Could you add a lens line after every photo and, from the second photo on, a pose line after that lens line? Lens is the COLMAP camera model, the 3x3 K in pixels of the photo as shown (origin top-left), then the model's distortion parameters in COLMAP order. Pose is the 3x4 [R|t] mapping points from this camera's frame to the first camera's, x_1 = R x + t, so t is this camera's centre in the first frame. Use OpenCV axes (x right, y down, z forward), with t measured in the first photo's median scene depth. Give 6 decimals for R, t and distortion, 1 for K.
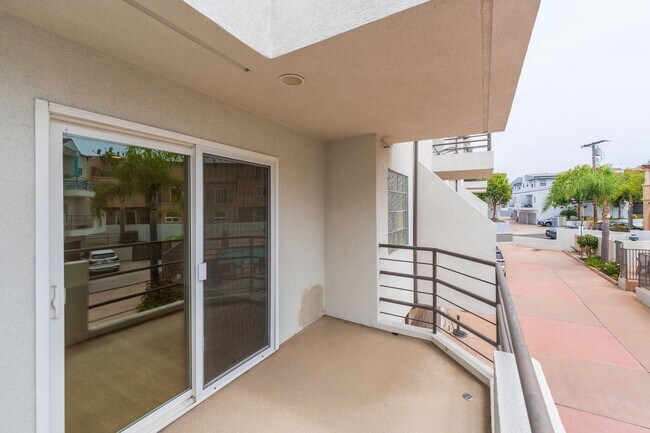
lens RADIAL K [[261.9, 0, 325.0], [0, 261.9, 216.5], [0, 0, 1]] dist [0.001591, 0.000155]
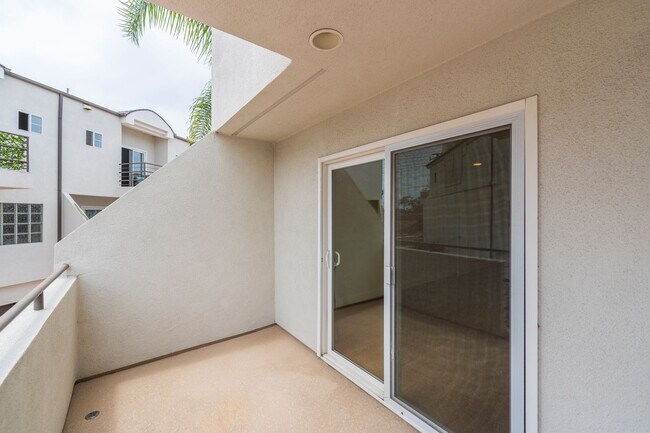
lens RADIAL K [[261.9, 0, 325.0], [0, 261.9, 216.5], [0, 0, 1]] dist [0.001591, 0.000155]
pose [[-0.355501, 0.011421, -0.934606, 0.165257], [-0.026604, 0.999397, 0.022332, -0.006118], [0.934297, 0.032804, -0.354983, 0.354806]]
